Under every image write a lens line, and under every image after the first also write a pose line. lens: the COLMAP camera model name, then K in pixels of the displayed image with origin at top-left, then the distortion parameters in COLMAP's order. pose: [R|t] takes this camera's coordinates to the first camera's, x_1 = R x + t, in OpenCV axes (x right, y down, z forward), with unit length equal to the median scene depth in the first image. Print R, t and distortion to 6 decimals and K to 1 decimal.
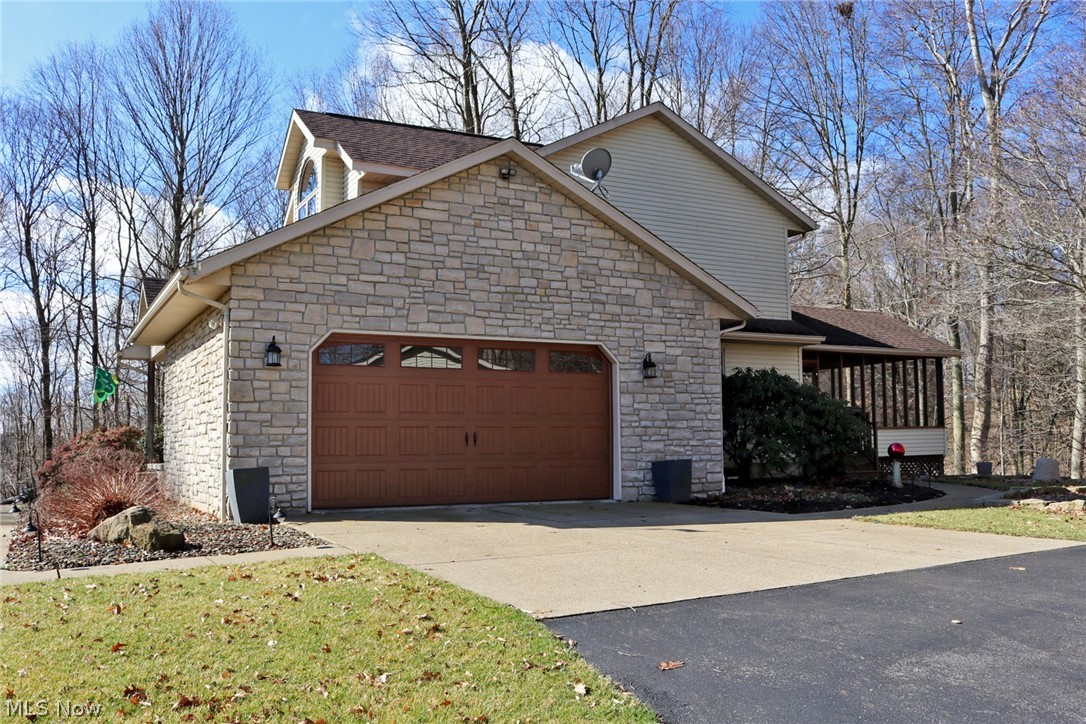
lens RADIAL K [[888.8, 0, 543.0], [0, 888.8, 362.0], [0, 0, 1]] dist [-0.002615, -0.000731]
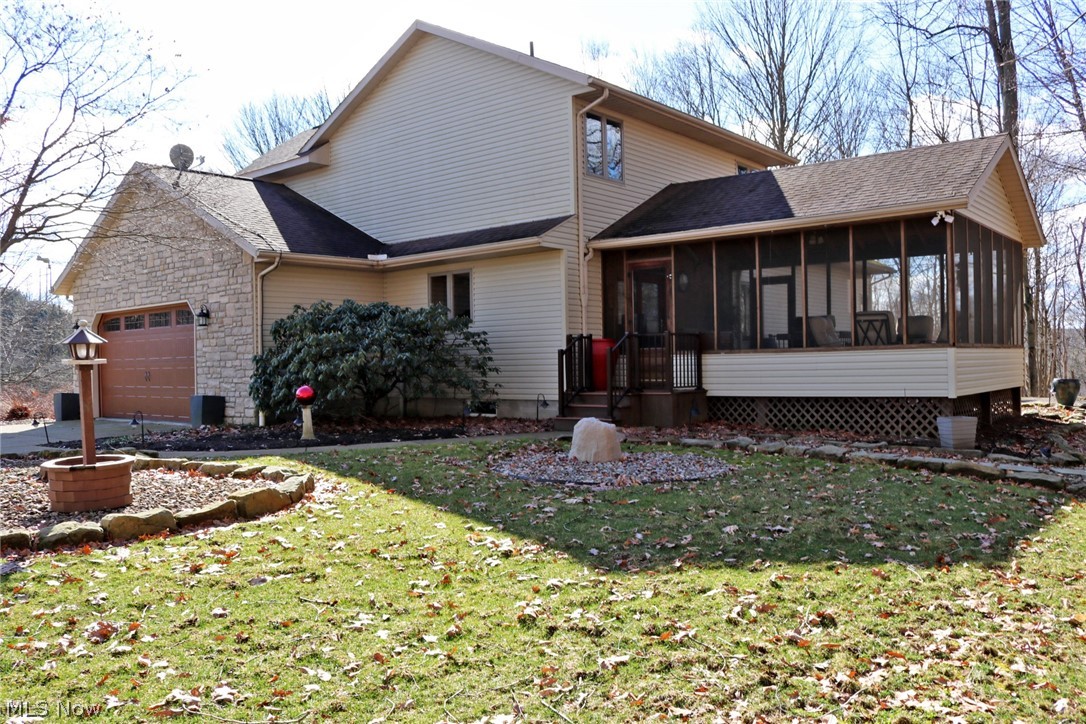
lens RADIAL K [[888.8, 0, 543.0], [0, 888.8, 362.0], [0, 0, 1]] dist [-0.002615, -0.000731]
pose [[0.390495, -0.003244, -0.920599, 1.362464], [0.102633, 0.993913, 0.040032, 0.063750], [0.914866, -0.110117, 0.388452, 0.928281]]
